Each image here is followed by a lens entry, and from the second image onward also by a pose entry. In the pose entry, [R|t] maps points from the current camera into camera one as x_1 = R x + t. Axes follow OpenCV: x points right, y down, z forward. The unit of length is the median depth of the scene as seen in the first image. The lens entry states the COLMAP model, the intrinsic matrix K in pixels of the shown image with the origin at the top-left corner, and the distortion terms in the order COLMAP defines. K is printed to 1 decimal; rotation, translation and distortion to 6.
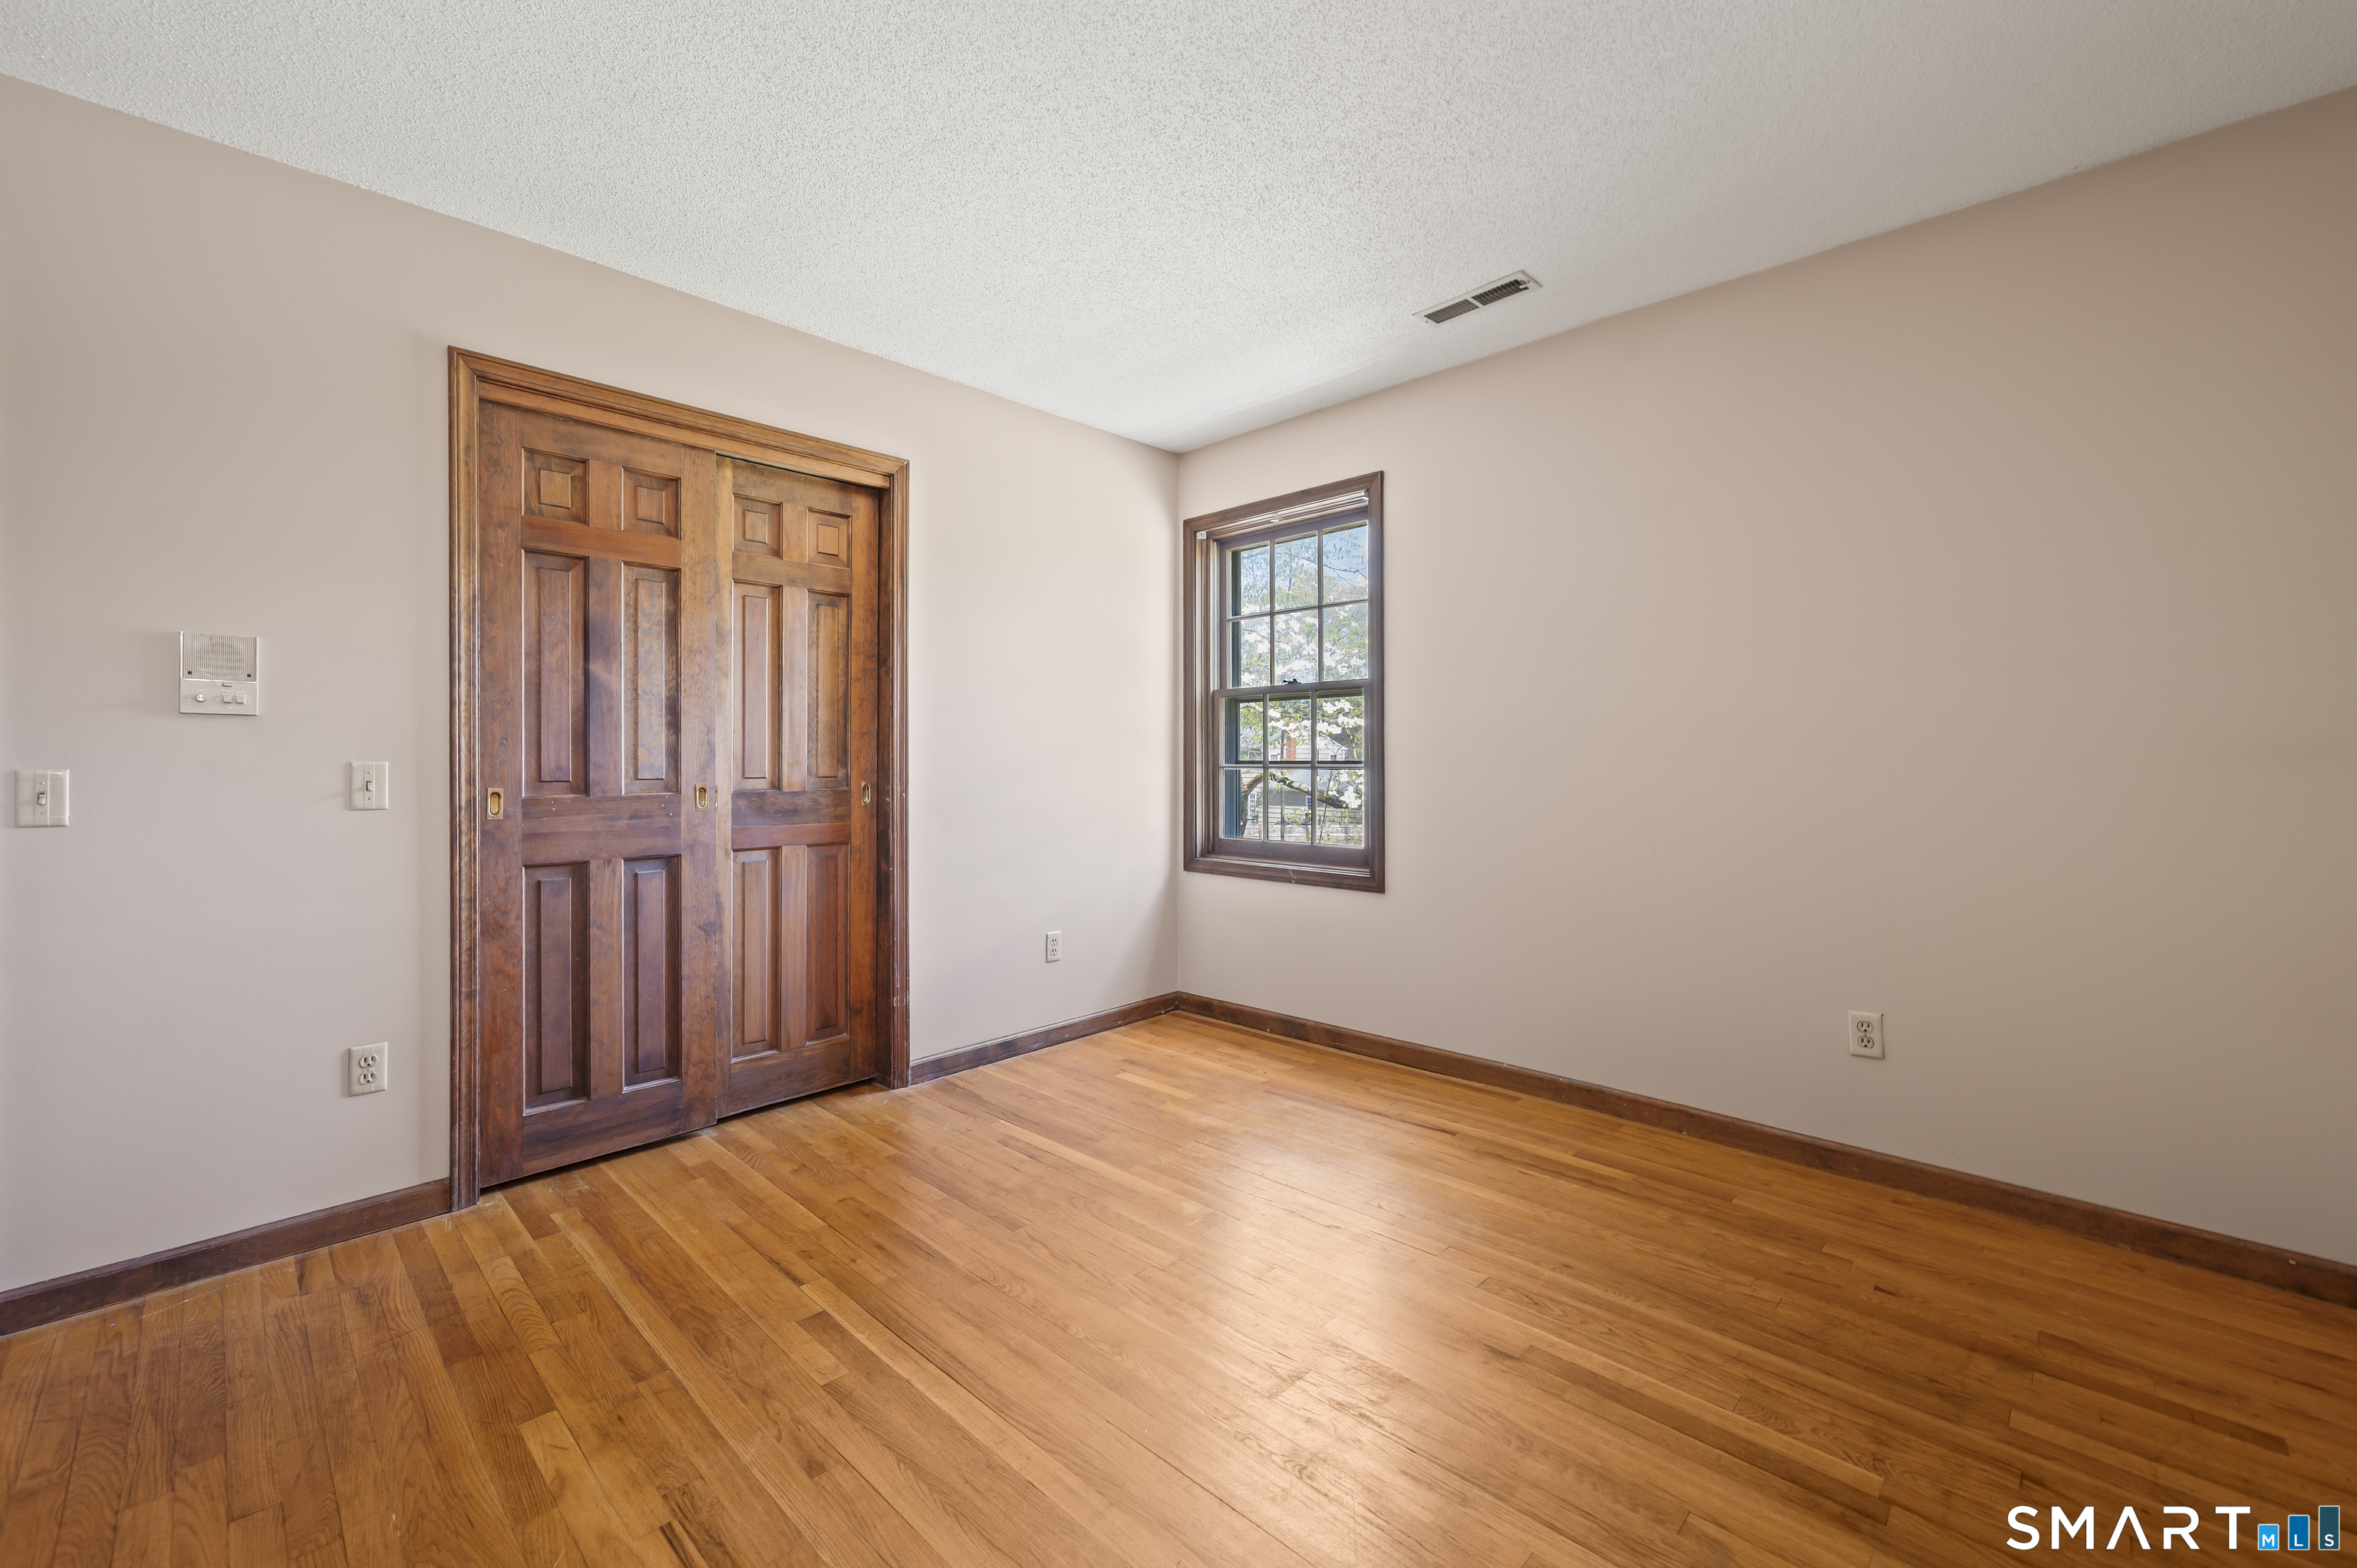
lens RADIAL K [[985.9, 0, 1170.7], [0, 985.9, 767.5], [0, 0, 1]] dist [-0.001990, -0.000494]
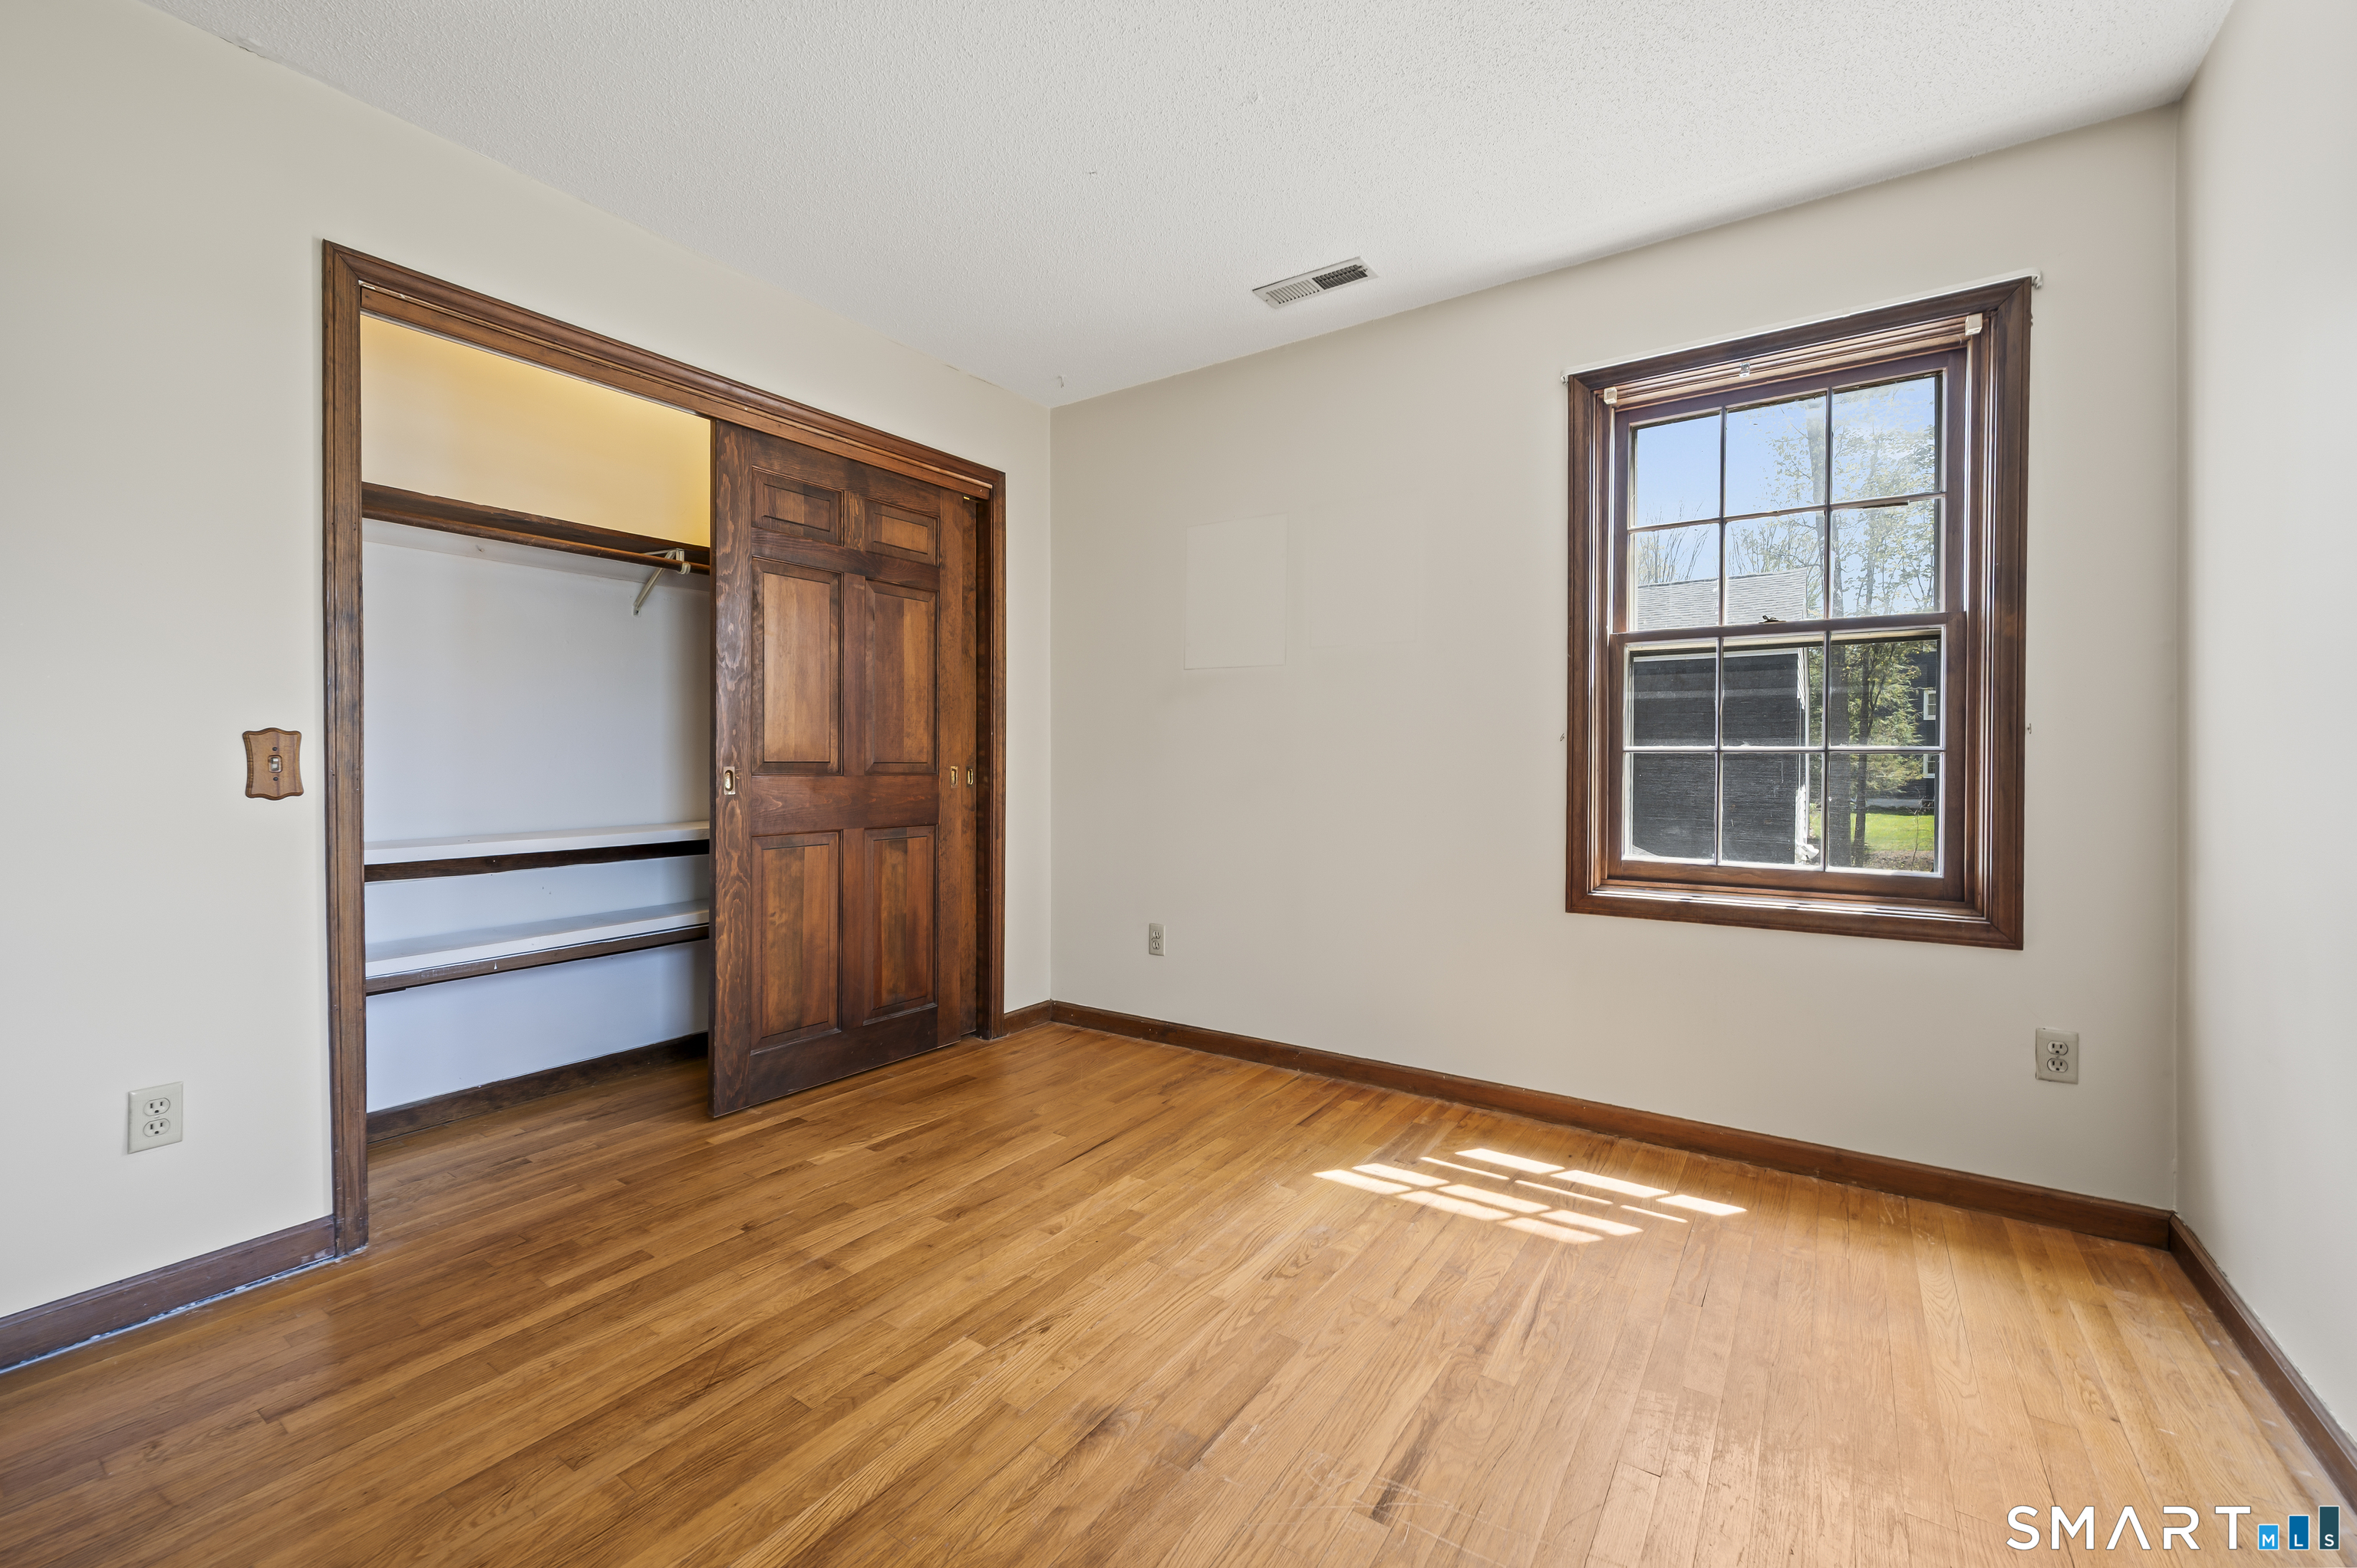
lens RADIAL K [[985.9, 0, 1129.3], [0, 985.9, 761.4], [0, 0, 1]] dist [-0.001990, -0.000494]
pose [[0.983189, 0.001449, 0.182583, -0.400891], [-0.002592, 0.999978, 0.006024, 0.003828], [-0.182570, -0.006396, 0.983172, 0.416022]]
